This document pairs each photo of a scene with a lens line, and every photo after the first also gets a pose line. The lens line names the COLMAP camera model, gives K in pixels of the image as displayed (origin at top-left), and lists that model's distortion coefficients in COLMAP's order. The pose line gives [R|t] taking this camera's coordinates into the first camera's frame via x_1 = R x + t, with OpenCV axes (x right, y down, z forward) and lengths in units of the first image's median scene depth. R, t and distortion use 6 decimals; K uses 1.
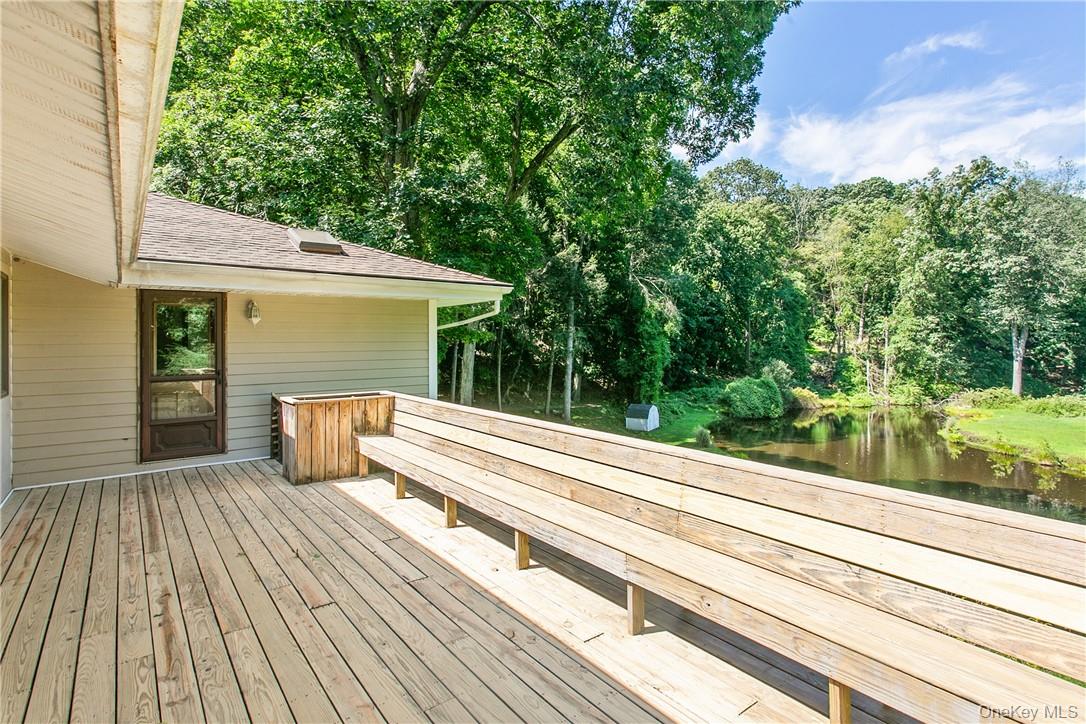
lens RADIAL K [[524.4, 0, 531.2], [0, 524.4, 338.5], [0, 0, 1]] dist [0.003130, 0.004266]
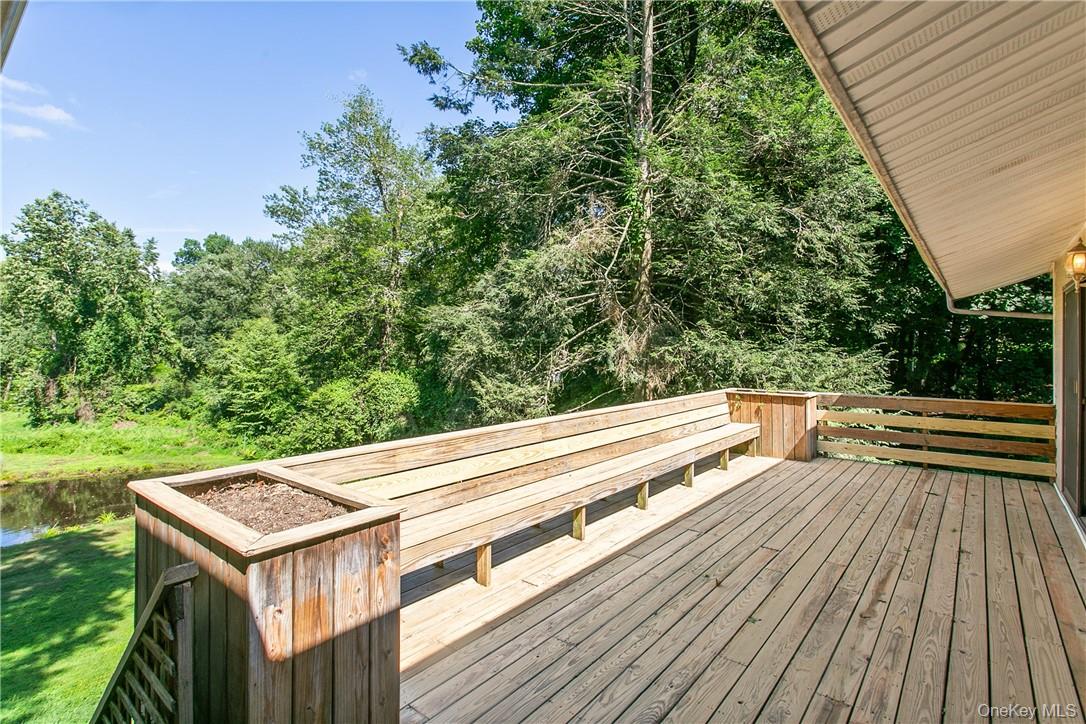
lens RADIAL K [[524.4, 0, 542.8], [0, 524.4, 356.7], [0, 0, 1]] dist [0.003130, 0.004266]
pose [[-0.212577, -0.011585, 0.977076, -1.435810], [-0.002668, 0.999933, 0.011276, 0.024898], [-0.977141, -0.000210, -0.212594, 1.708122]]
